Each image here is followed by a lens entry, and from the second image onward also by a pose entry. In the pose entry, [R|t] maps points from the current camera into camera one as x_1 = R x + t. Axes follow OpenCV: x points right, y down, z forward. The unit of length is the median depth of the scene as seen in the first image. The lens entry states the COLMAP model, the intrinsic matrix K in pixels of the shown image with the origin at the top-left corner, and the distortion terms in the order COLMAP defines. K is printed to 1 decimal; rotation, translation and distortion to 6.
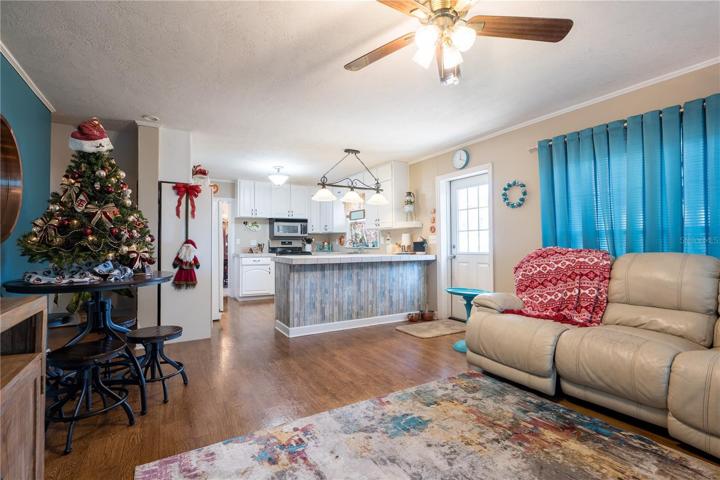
lens RADIAL K [[335.4, 0, 357.3], [0, 335.4, 239.9], [0, 0, 1]] dist [0.004534, 0.000445]
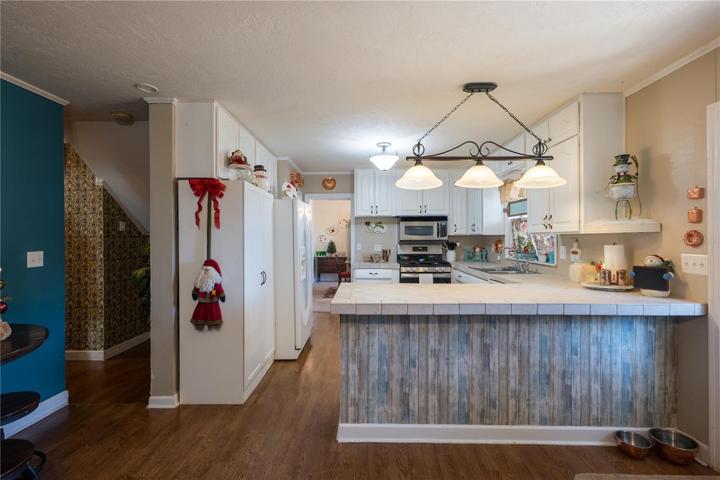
lens RADIAL K [[335.4, 0, 357.3], [0, 335.4, 239.9], [0, 0, 1]] dist [0.004534, 0.000445]
pose [[0.853914, 0.005233, -0.520387, 0.091386], [0.007166, 0.999736, 0.021813, -0.043021], [0.520364, -0.022355, 0.853652, 0.453070]]
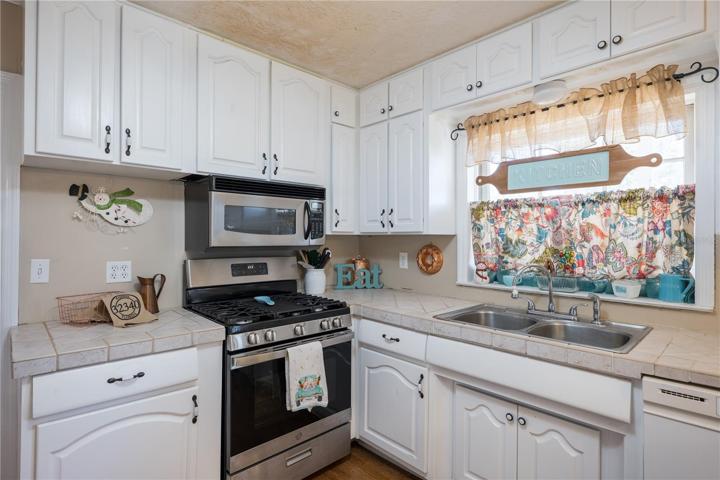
lens RADIAL K [[372.0, 0, 358.6], [0, 372.0, 239.2], [0, 0, 1]] dist [-0.000449, -0.000034]
pose [[0.973541, 0.007762, 0.228383, -0.299852], [-0.010619, 0.999880, 0.011282, -0.031671], [-0.228268, -0.013409, 0.973506, 1.042561]]
